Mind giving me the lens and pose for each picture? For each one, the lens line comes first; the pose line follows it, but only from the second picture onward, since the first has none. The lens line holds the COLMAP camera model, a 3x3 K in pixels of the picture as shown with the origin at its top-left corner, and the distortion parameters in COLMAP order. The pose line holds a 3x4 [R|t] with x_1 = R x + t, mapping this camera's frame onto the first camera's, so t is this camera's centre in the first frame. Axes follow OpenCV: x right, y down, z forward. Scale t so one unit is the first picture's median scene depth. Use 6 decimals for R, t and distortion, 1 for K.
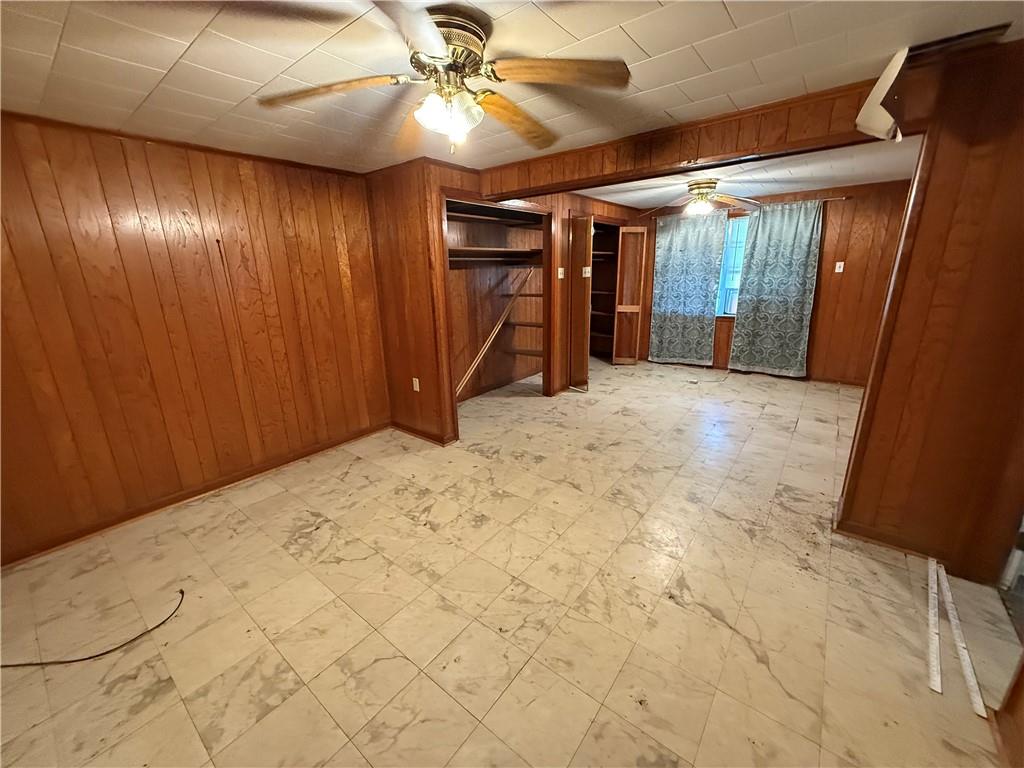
lens RADIAL K [[408.2, 0, 506.5], [0, 408.2, 383.9], [0, 0, 1]] dist [-0.001568, 0.000081]
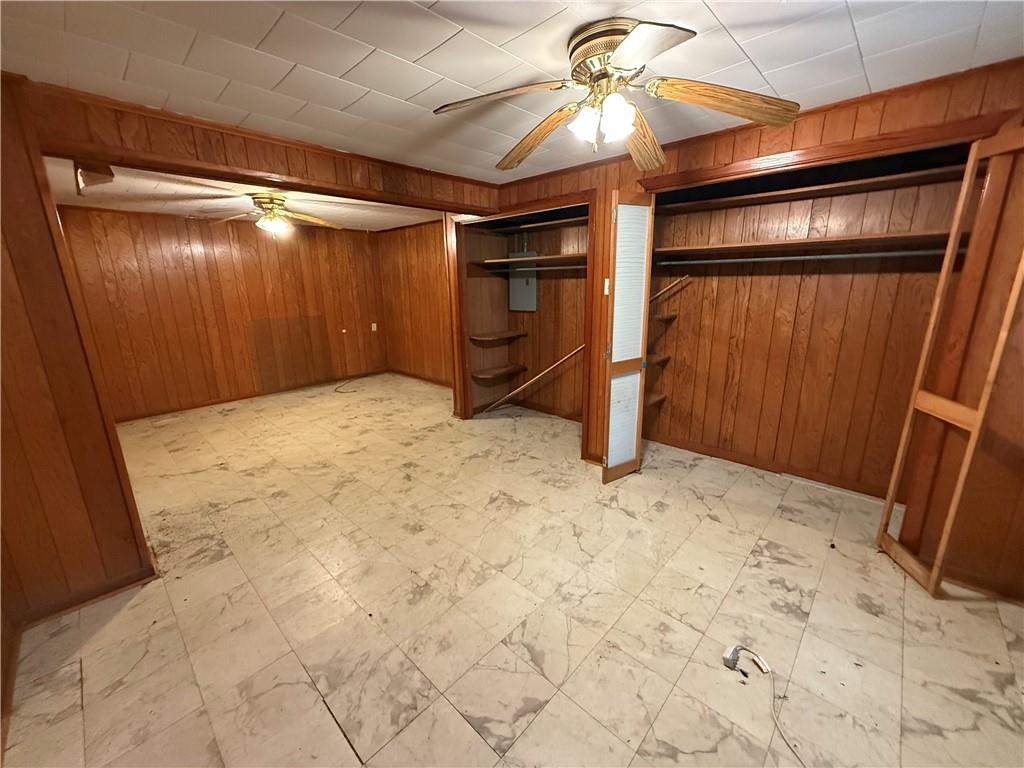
lens RADIAL K [[408.2, 0, 507.3], [0, 408.2, 383.0], [0, 0, 1]] dist [-0.001568, 0.000081]
pose [[-0.088544, 0.263916, -0.960473, 1.131896], [-0.253436, 0.926557, 0.277960, -0.376545], [0.963291, 0.268030, -0.015155, 1.253331]]
